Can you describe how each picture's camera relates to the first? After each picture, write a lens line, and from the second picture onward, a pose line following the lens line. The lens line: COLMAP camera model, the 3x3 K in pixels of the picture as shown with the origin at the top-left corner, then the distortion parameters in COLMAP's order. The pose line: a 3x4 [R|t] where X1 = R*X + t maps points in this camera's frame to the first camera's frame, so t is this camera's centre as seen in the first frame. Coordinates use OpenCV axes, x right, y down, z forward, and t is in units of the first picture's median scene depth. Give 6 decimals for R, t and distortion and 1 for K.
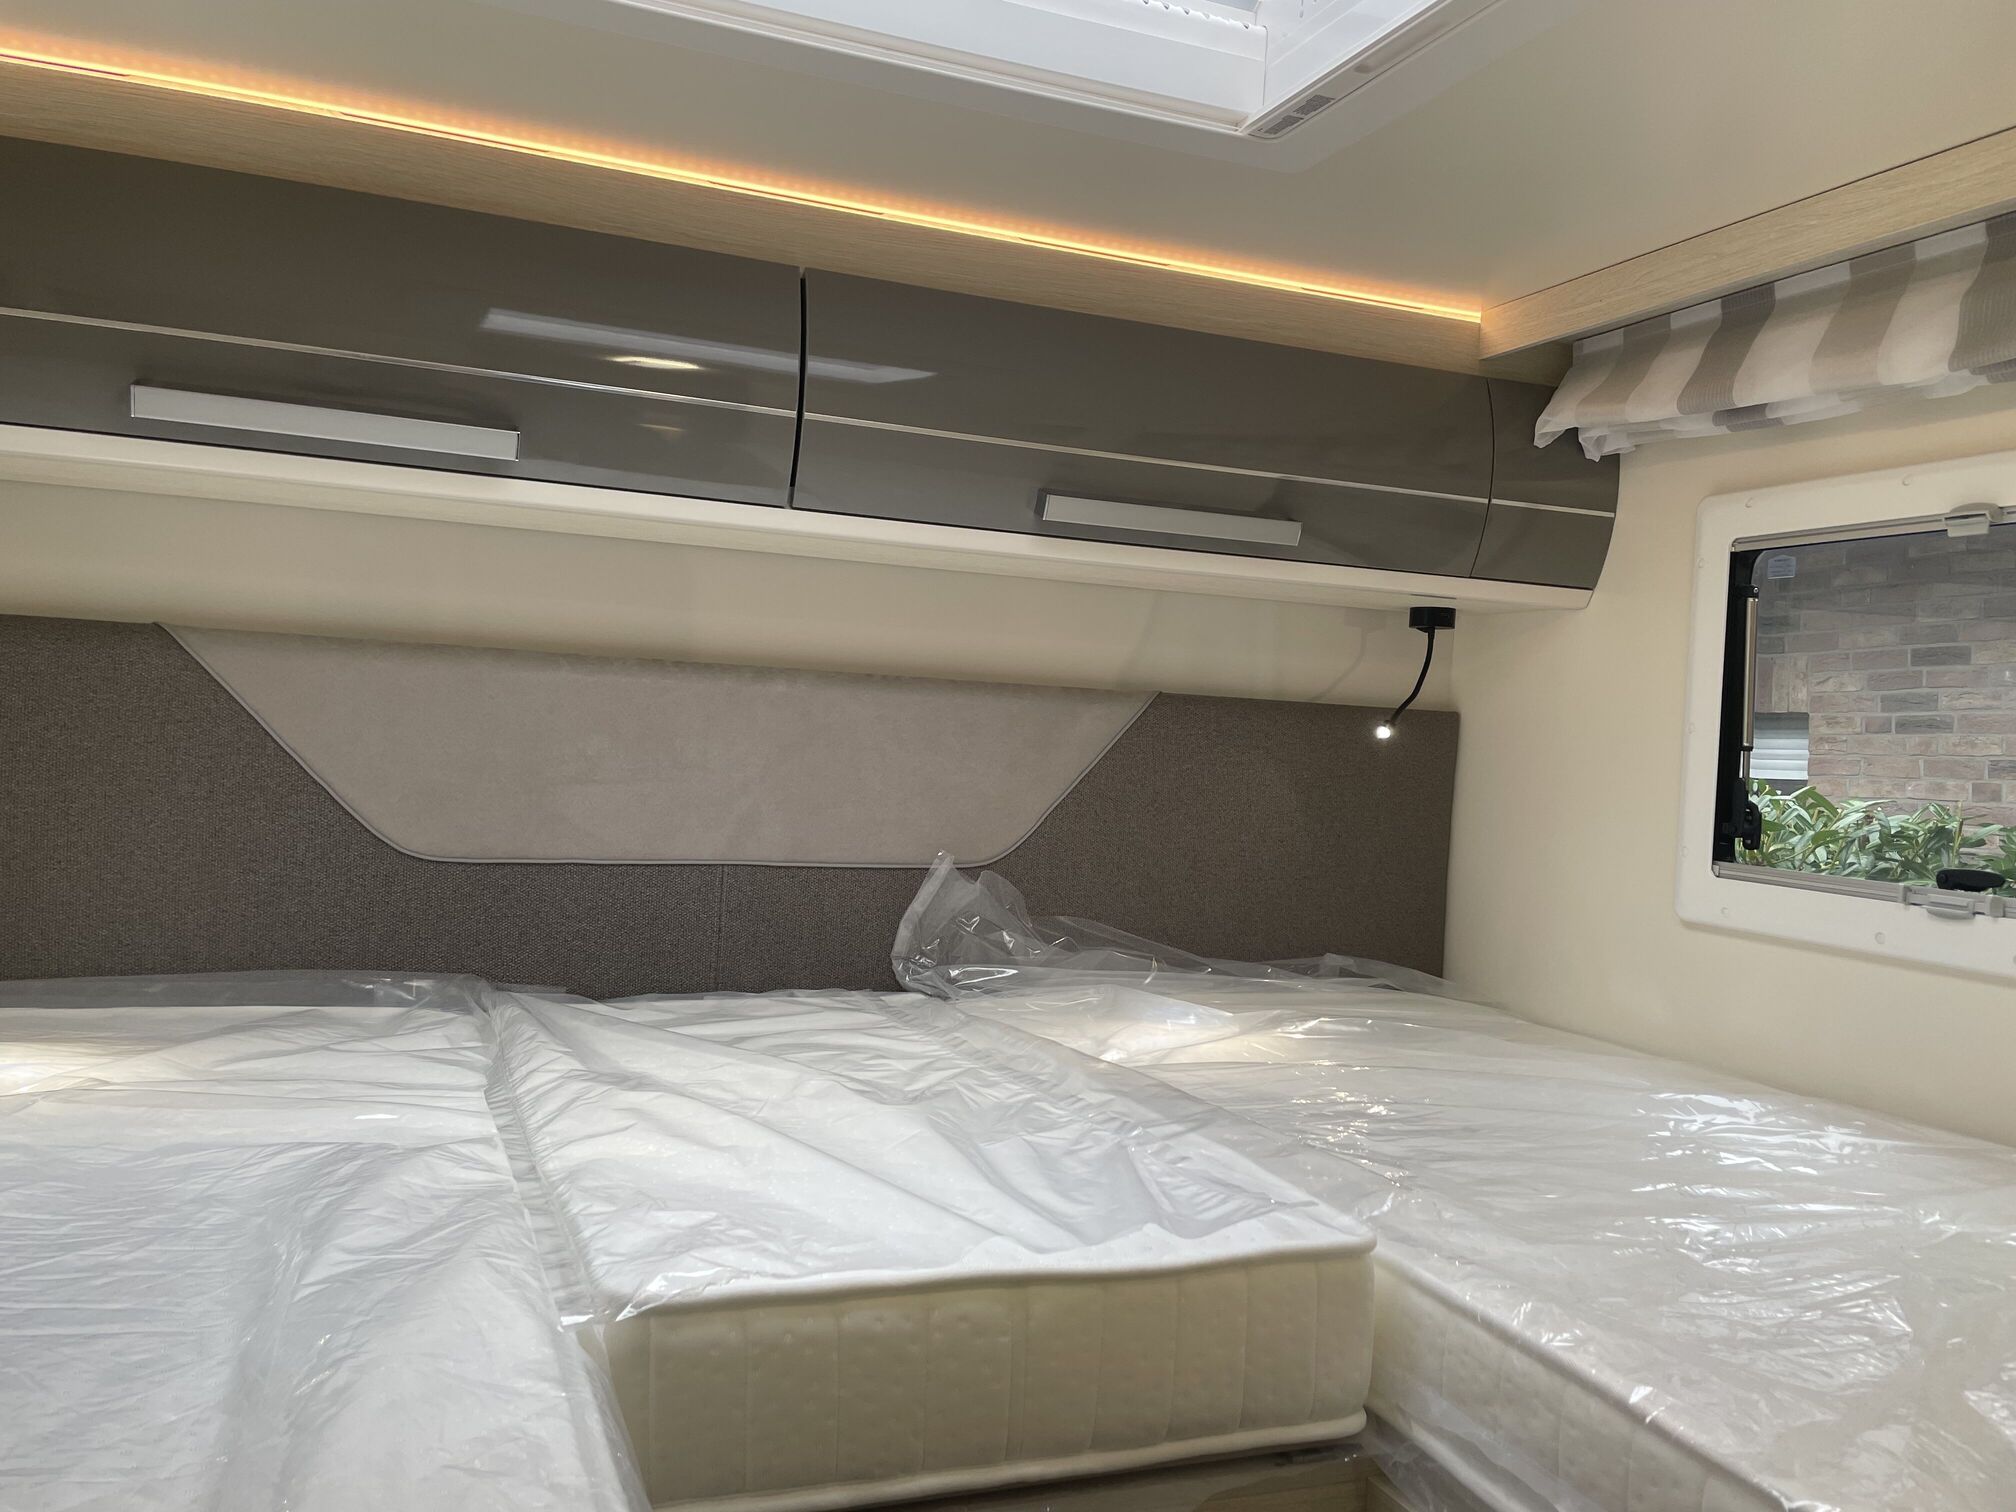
lens RADIAL K [[1516.3, 0, 986.4], [0, 1516.3, 755.2], [0, 0, 1]] dist [0.075366, -0.095213]
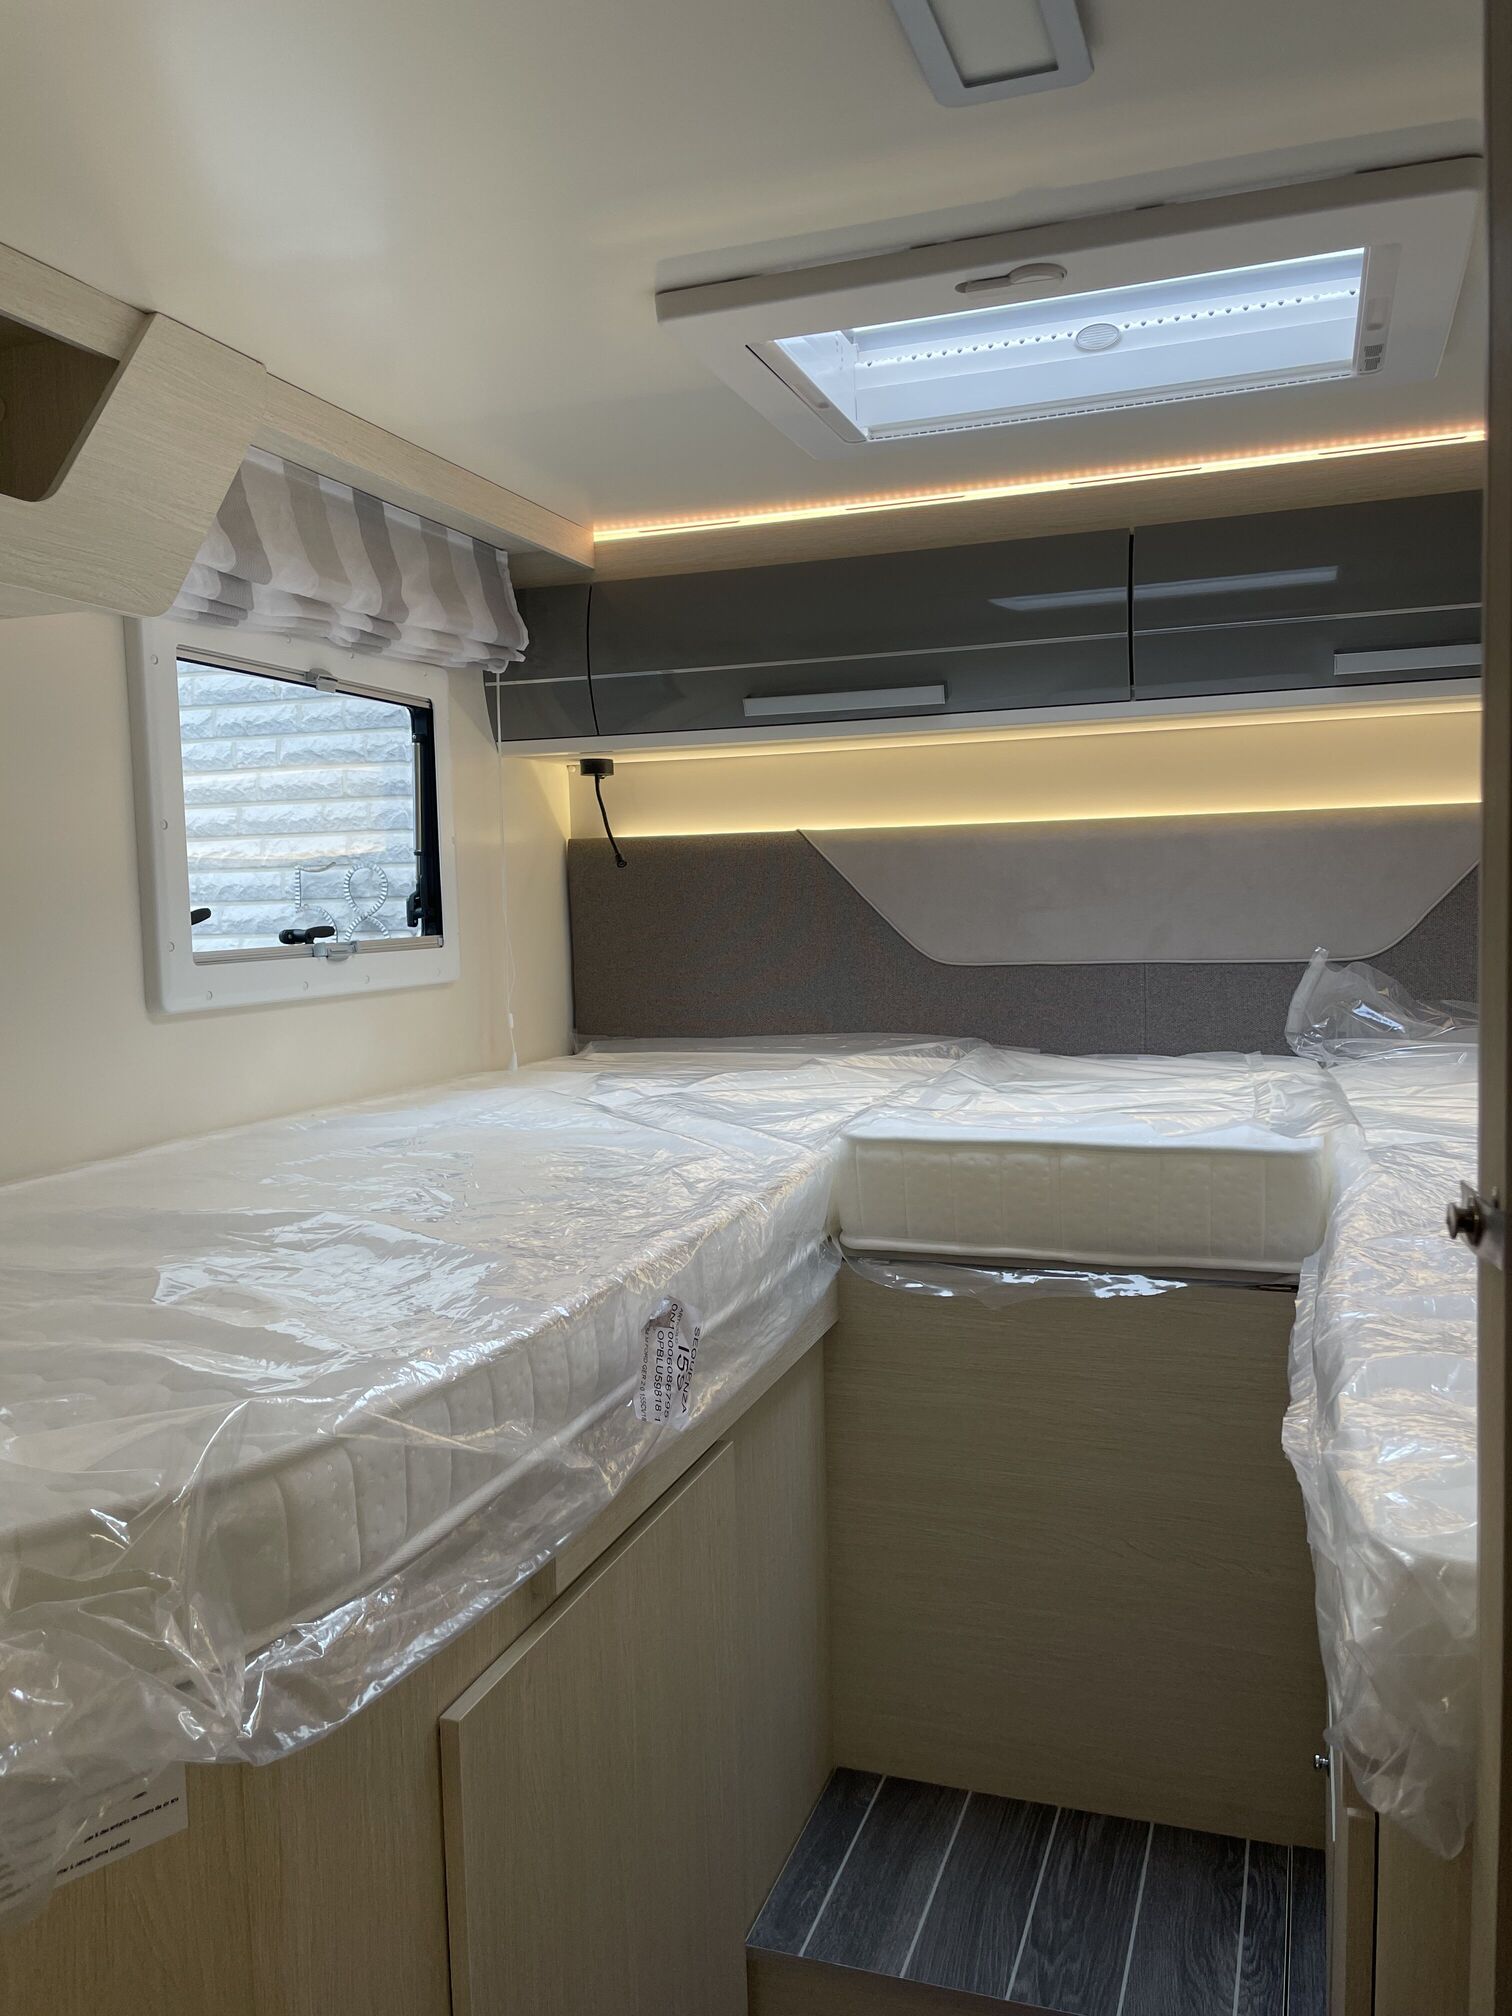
lens RADIAL K [[1516.3, 0, 759.7], [0, 1516.3, 996.7], [0, 0, 1]] dist [0.075366, -0.095213]
pose [[0.758966, -0.032128, -0.650337, 0.563329], [0.052111, 0.998575, 0.011485, 0.083147], [0.649041, -0.042606, 0.759559, -0.334241]]
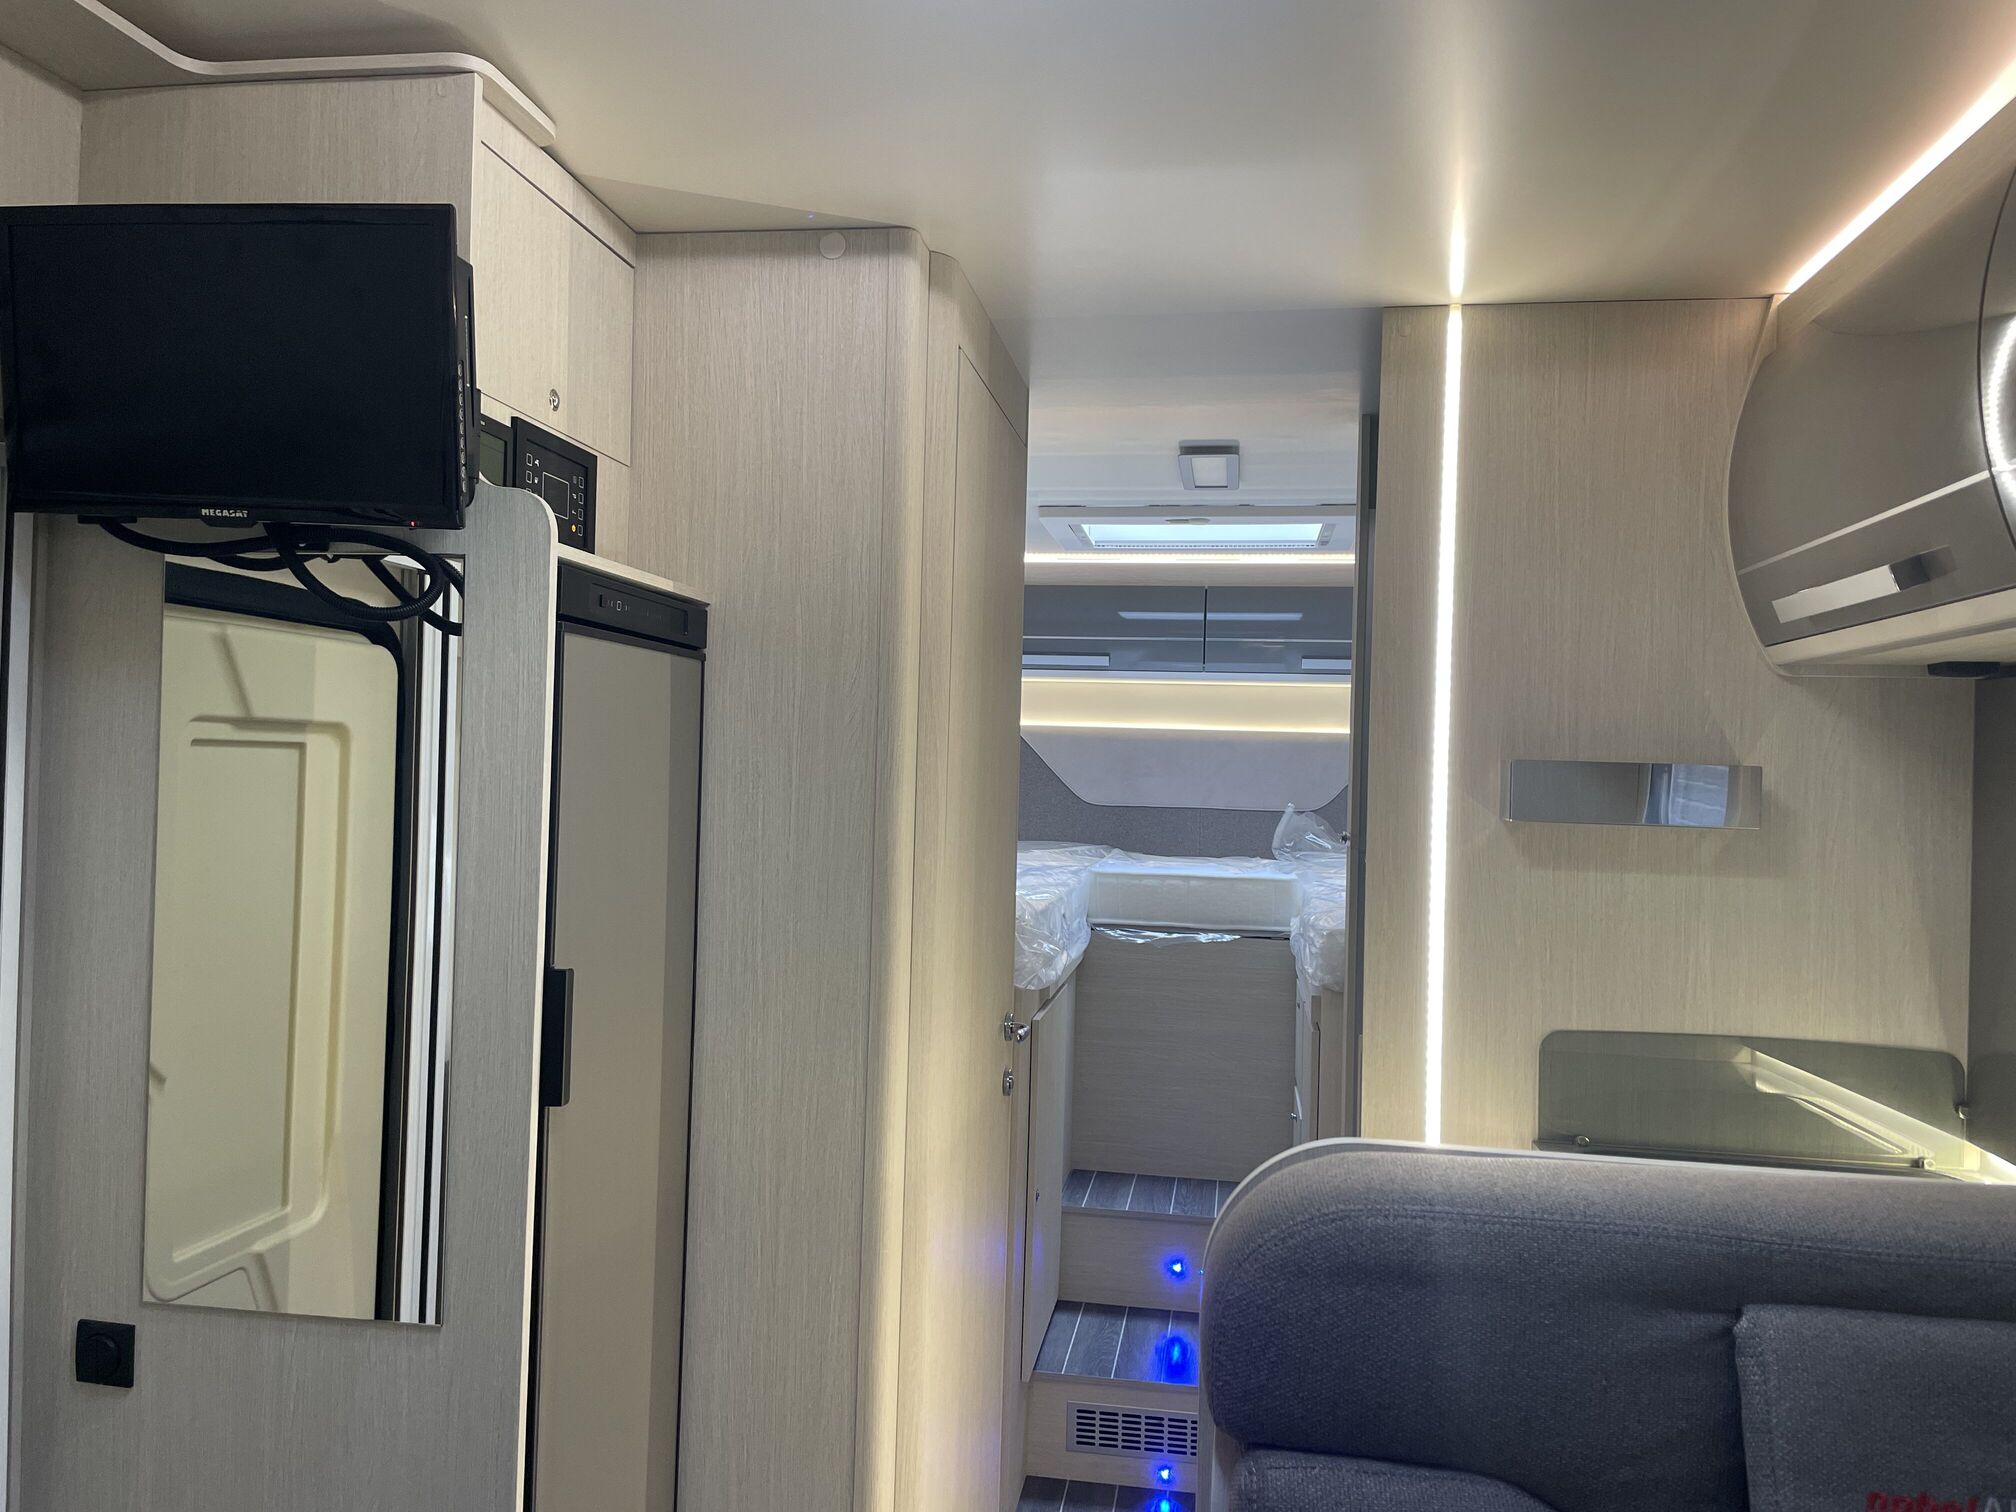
lens RADIAL K [[1516.3, 0, 1006.1], [0, 1516.3, 753.0], [0, 0, 1]] dist [0.075366, -0.095213]
pose [[0.869132, -0.035102, -0.493332, 0.986120], [0.008180, 0.998362, -0.056625, 0.148409], [0.494512, 0.045180, 0.867996, -1.683713]]
